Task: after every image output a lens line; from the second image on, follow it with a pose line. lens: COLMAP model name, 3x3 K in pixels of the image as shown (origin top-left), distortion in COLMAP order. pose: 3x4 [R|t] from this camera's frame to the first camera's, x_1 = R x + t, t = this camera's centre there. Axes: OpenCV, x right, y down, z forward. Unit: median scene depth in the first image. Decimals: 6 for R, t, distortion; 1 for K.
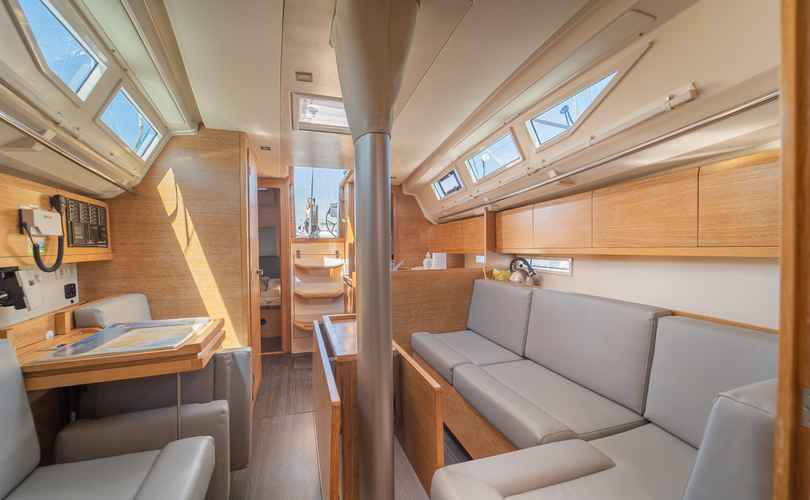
lens RADIAL K [[329.5, 0, 407.8], [0, 329.5, 252.3], [0, 0, 1]] dist [-0.024961, 0.001416]
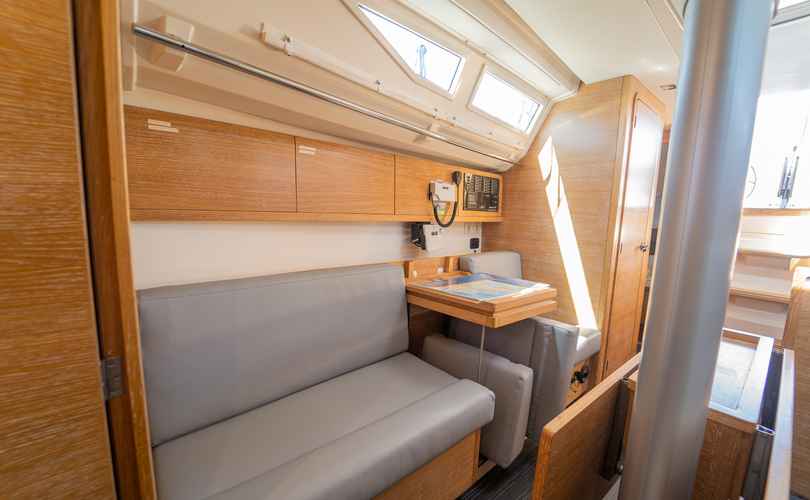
lens RADIAL K [[329.5, 0, 403.6], [0, 329.5, 254.3], [0, 0, 1]] dist [-0.024961, 0.001416]
pose [[0.352310, 0.139583, -0.925416, 0.151637], [-0.048372, 0.990209, 0.130940, -0.001766], [0.934632, -0.001368, 0.355613, 0.248371]]
